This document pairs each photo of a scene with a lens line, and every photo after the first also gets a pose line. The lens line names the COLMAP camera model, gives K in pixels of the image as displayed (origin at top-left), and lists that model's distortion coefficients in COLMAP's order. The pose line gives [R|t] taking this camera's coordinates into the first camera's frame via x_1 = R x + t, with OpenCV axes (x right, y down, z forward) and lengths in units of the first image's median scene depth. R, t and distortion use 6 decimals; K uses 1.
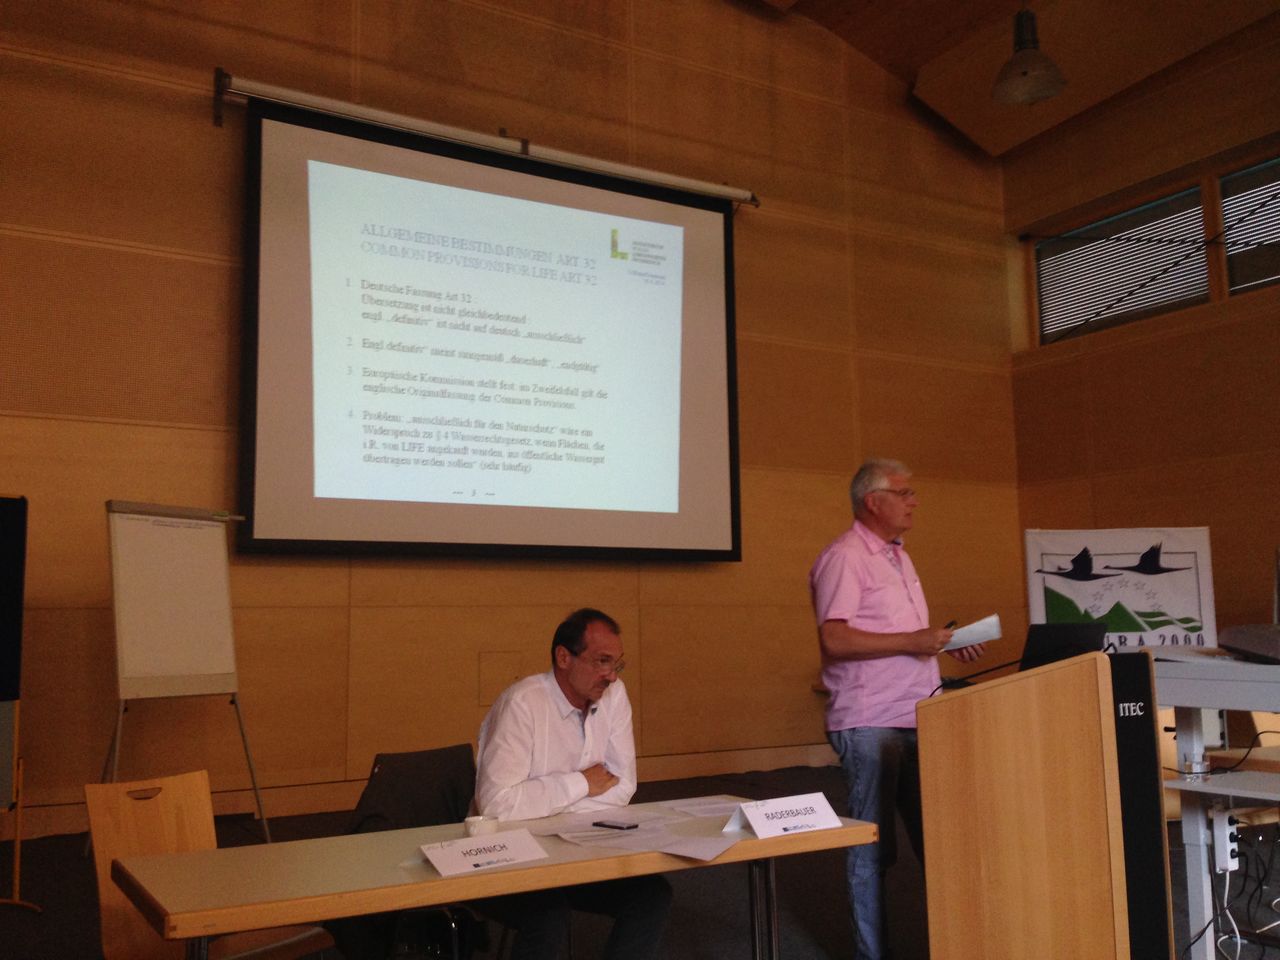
lens RADIAL K [[1213.8, 0, 626.5], [0, 1213.8, 478.9], [0, 0, 1]] dist [0.130977, -0.272702]
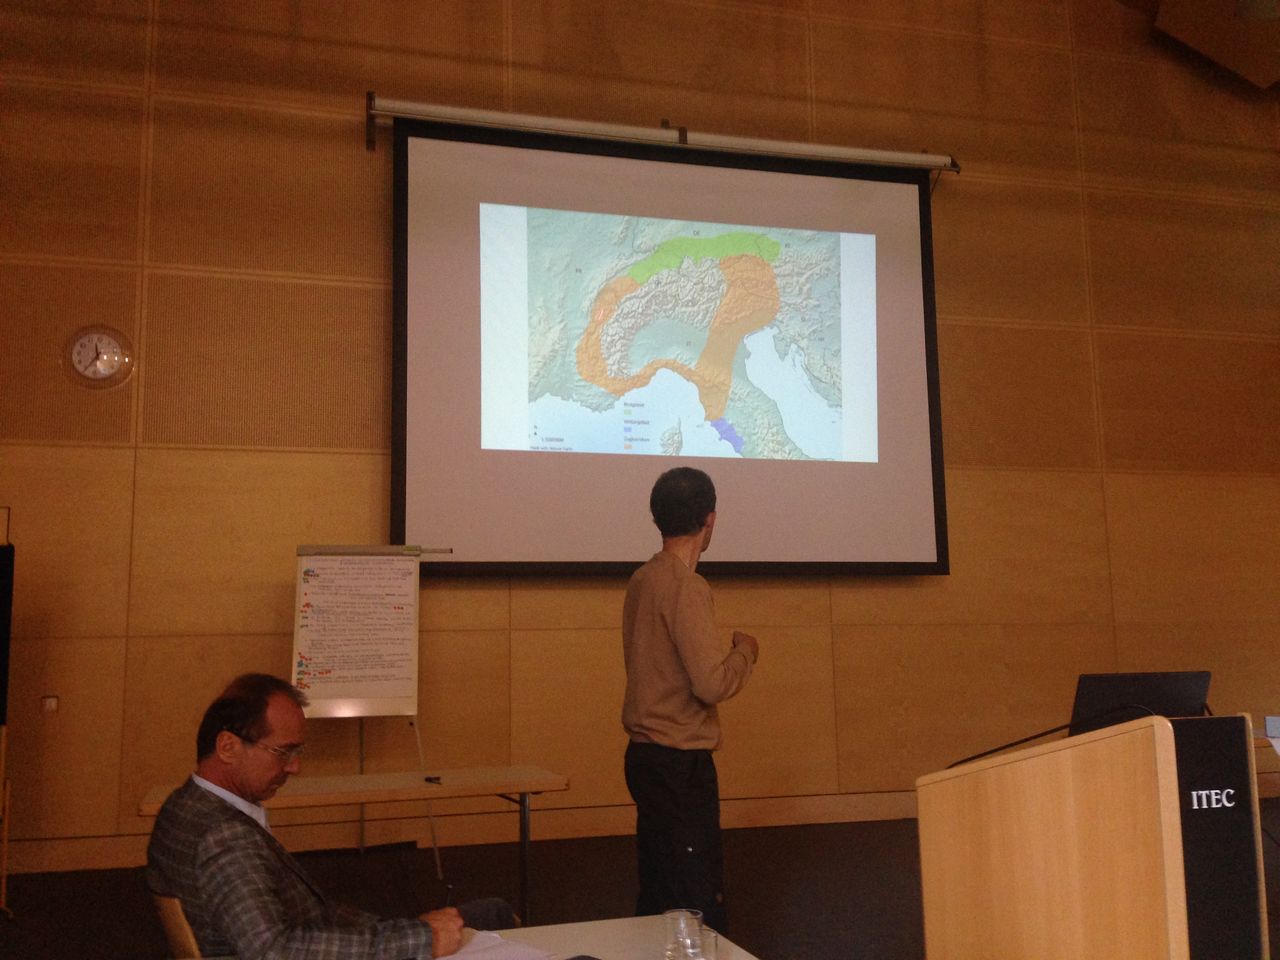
lens RADIAL K [[1204.4, 0, 619.3], [0, 1204.4, 478.2], [0, 0, 1]] dist [0.117086, -0.232111]
pose [[0.962875, -0.039222, -0.267084, 0.110058], [0.037312, 0.999229, -0.012225, -0.000227], [0.267357, 0.001805, 0.963596, 0.095740]]
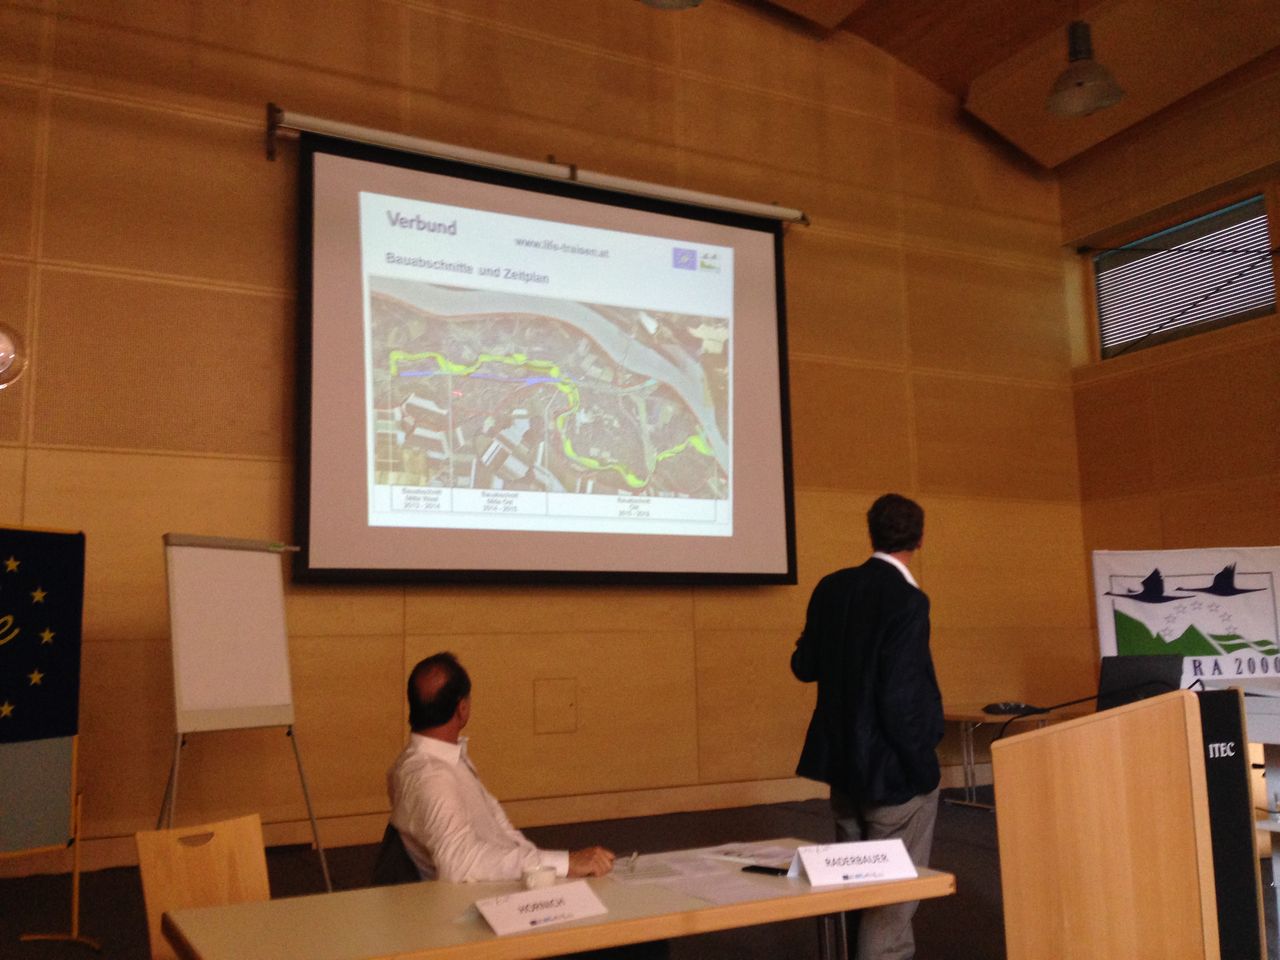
lens RADIAL K [[1204.4, 0, 619.3], [0, 1204.4, 478.2], [0, 0, 1]] dist [0.117086, -0.232111]
pose [[0.998756, -0.014308, -0.047773, -0.001643], [0.013559, 0.999780, -0.015979, -0.005231], [0.047991, 0.015311, 0.998730, 0.016846]]
